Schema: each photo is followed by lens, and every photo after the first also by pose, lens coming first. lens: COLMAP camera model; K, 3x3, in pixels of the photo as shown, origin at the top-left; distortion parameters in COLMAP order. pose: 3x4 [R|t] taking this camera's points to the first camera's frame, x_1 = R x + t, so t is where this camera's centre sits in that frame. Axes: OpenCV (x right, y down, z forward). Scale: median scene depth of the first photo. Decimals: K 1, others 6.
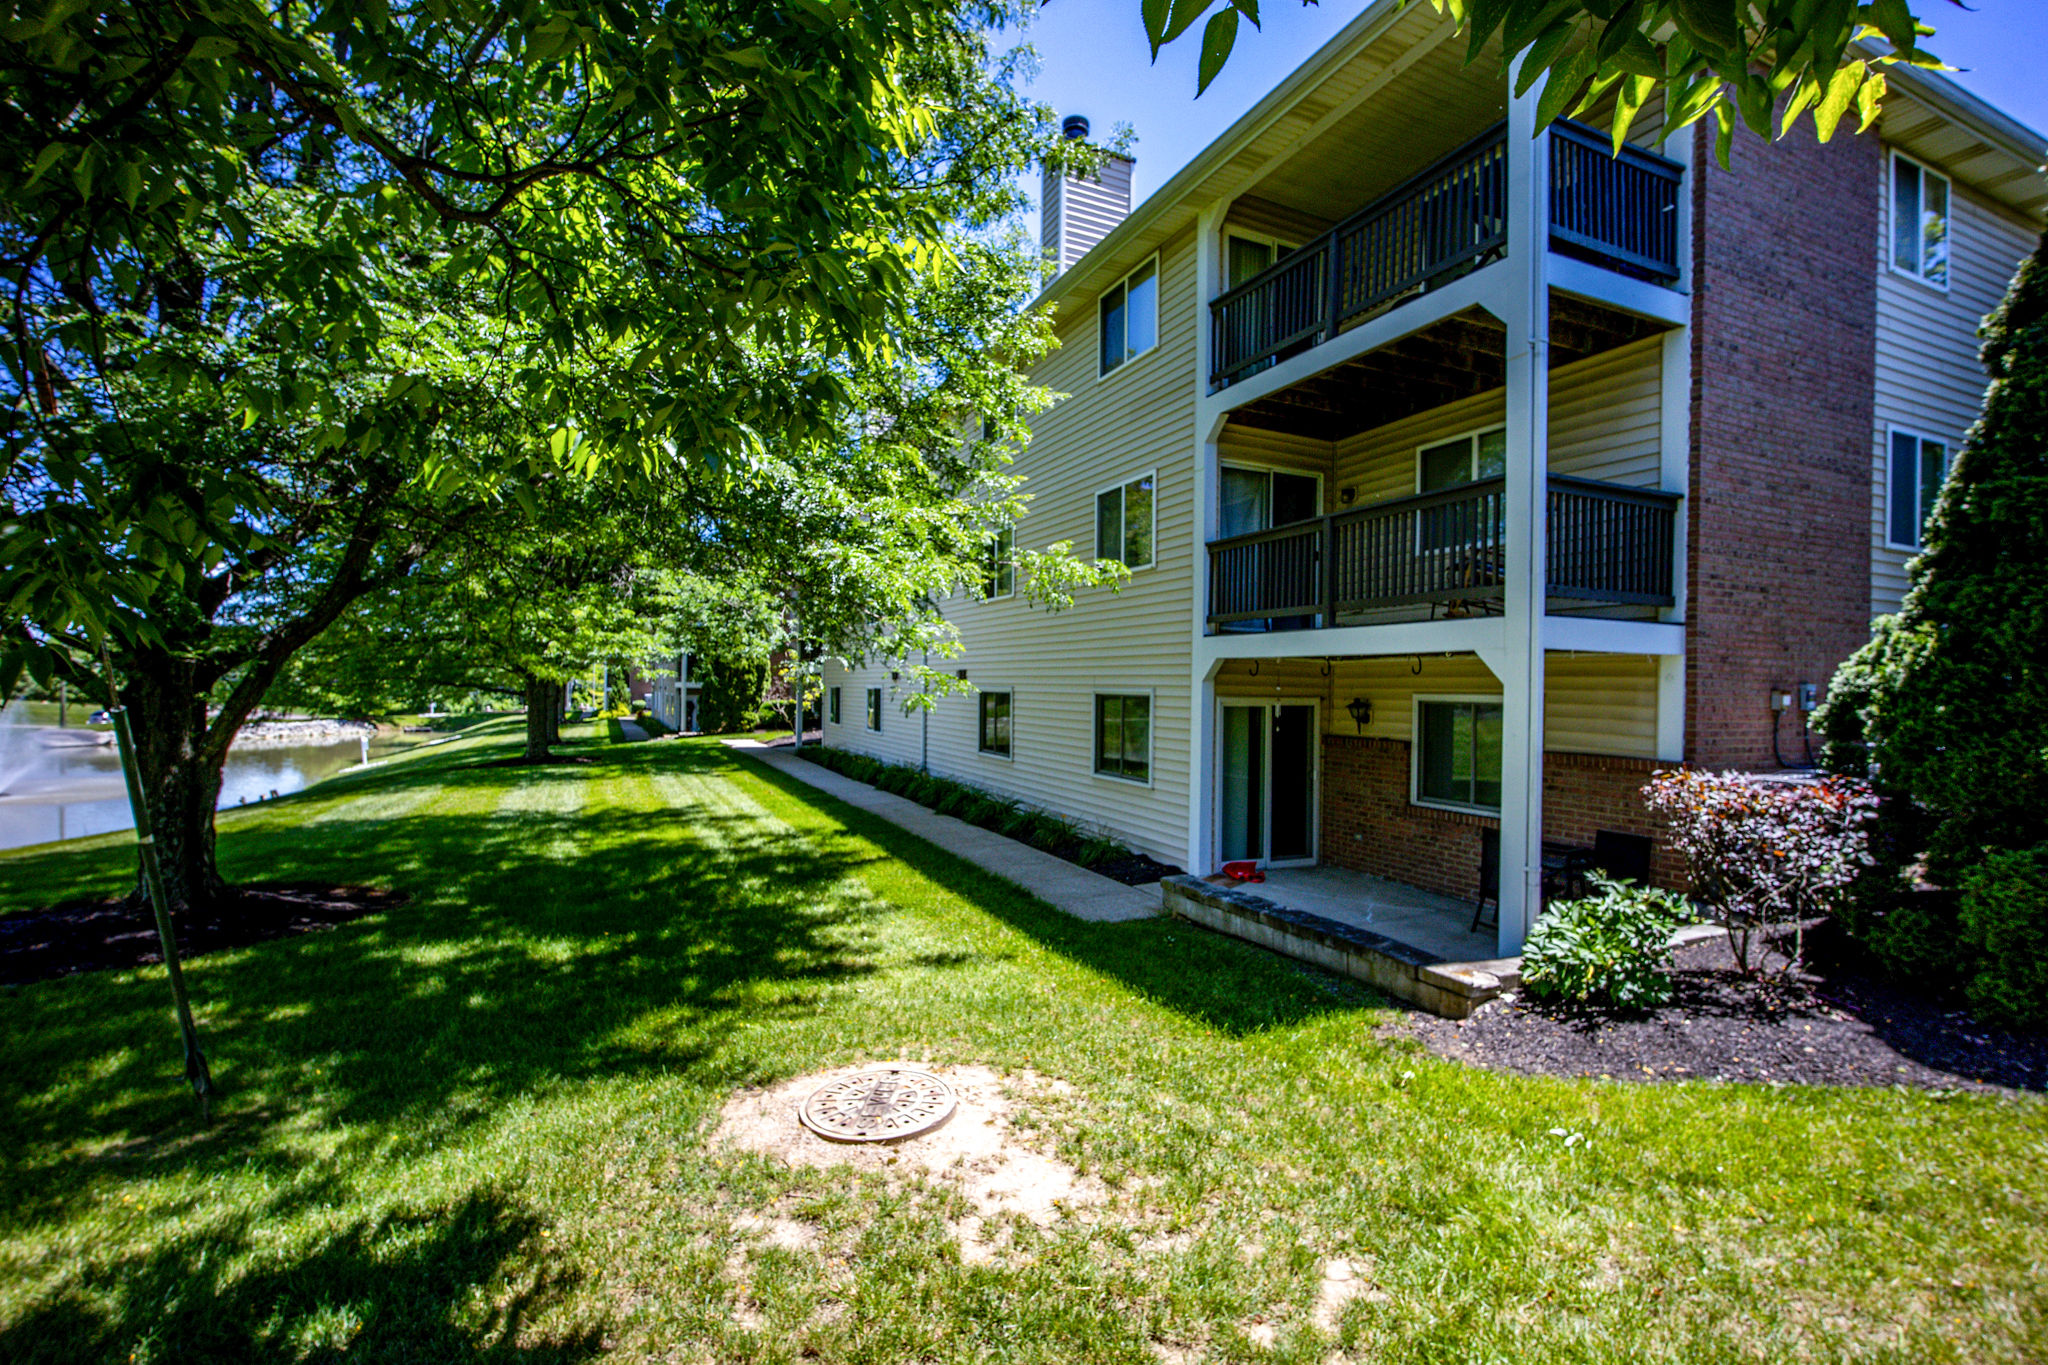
lens RADIAL K [[919.7, 0, 1024.0], [0, 919.7, 682.5], [0, 0, 1]] dist [-0.011989, 0.000050]
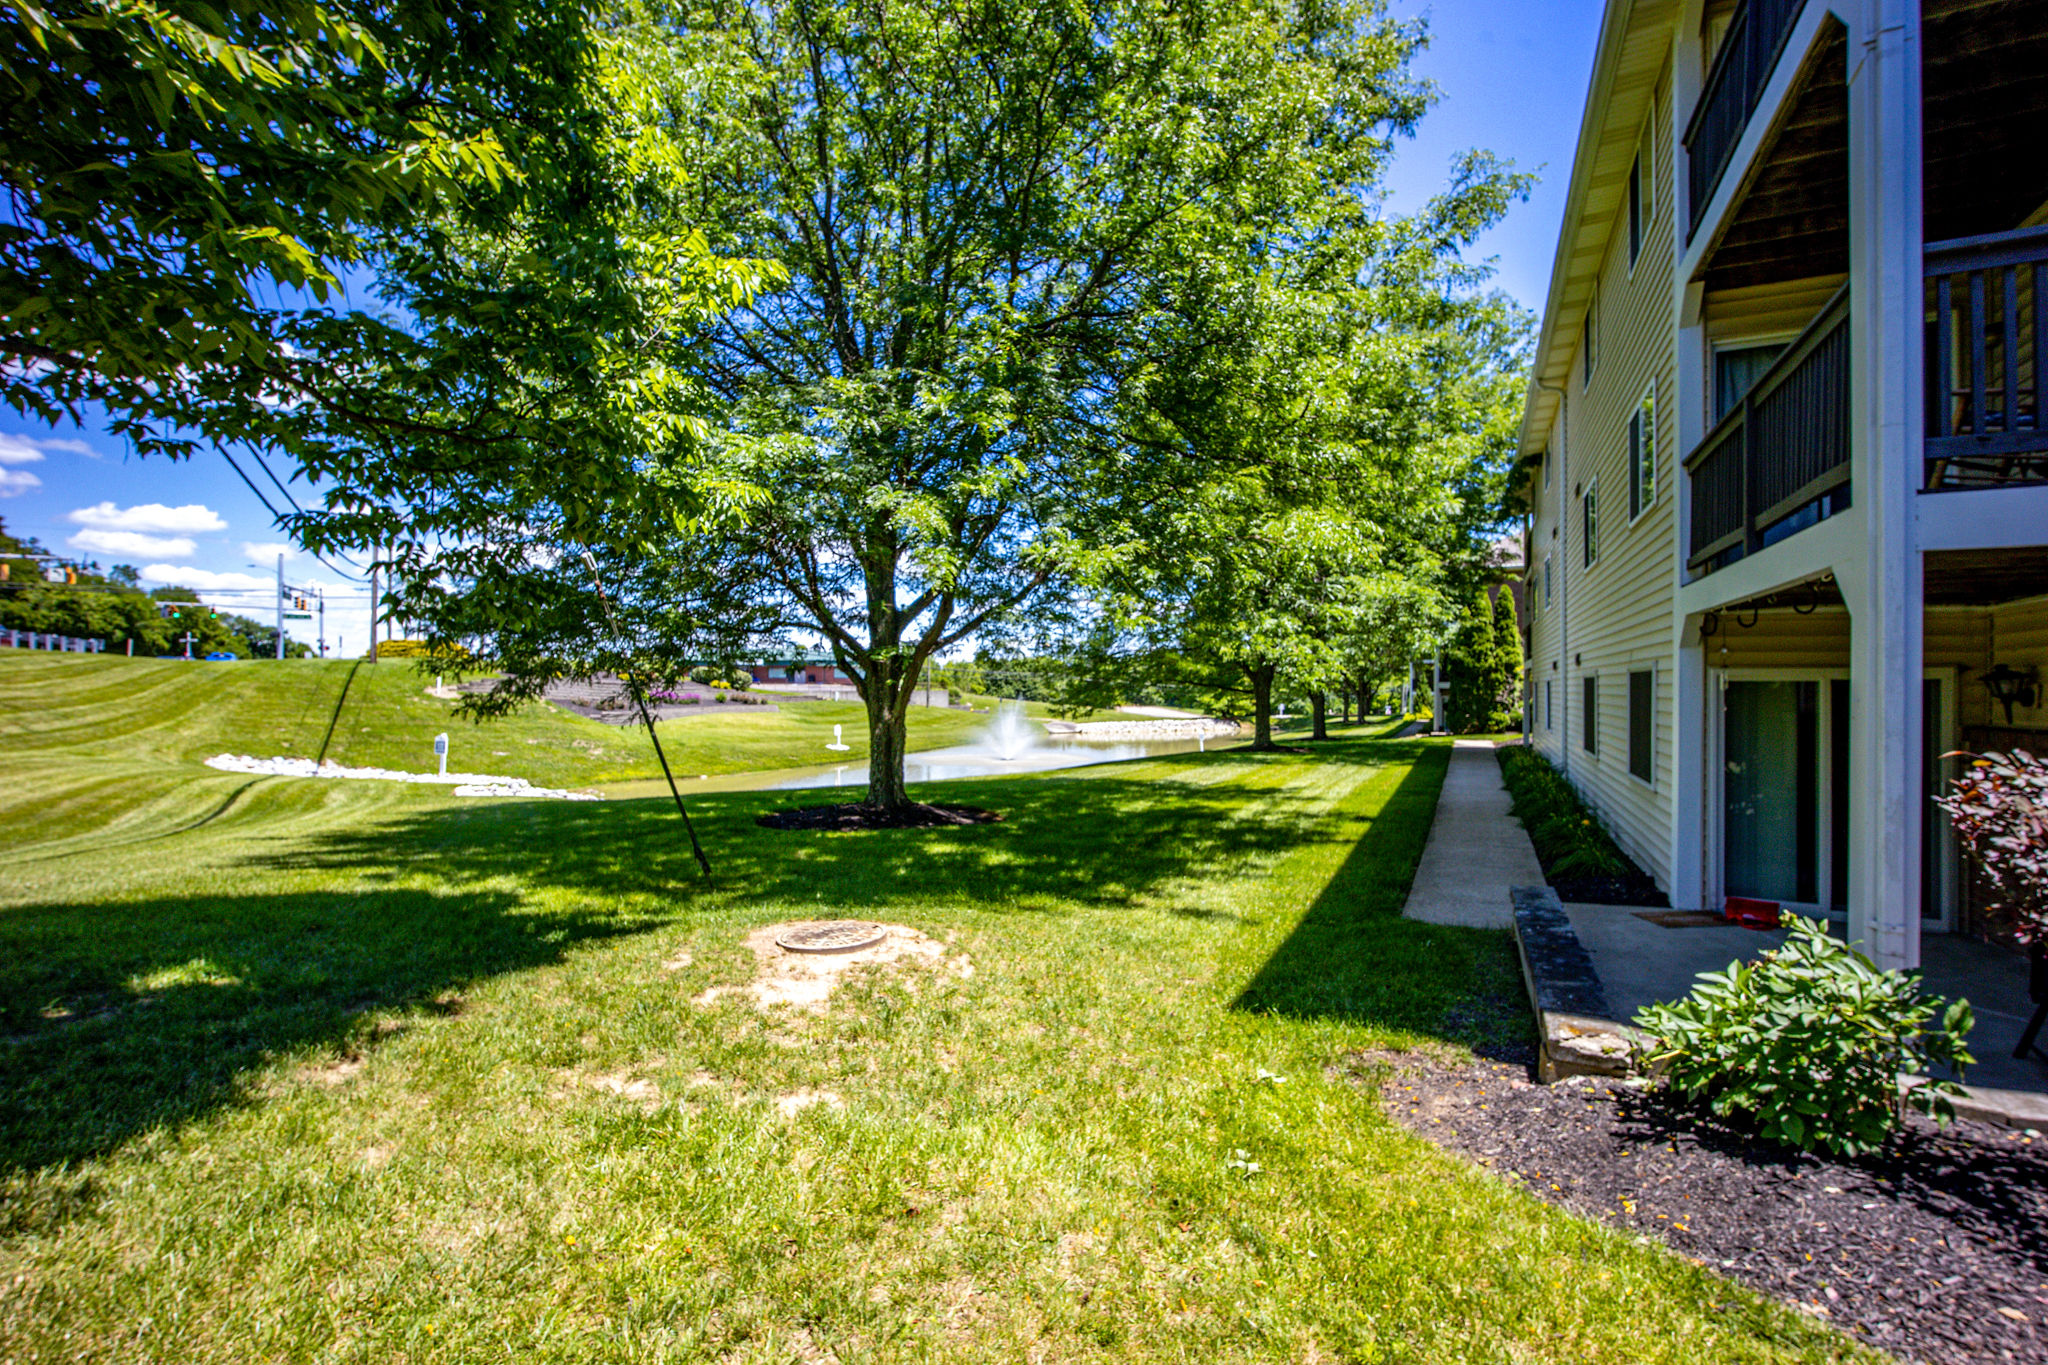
lens RADIAL K [[890.8, 0, 1024.0], [0, 890.8, 682.5], [0, 0, 1]] dist [-0.016828, 0.004719]
pose [[0.624043, -0.016772, -0.781210, 0.771764], [0.009876, 0.999859, -0.013577, 0.058009], [0.781327, 0.000757, 0.624121, 0.252521]]
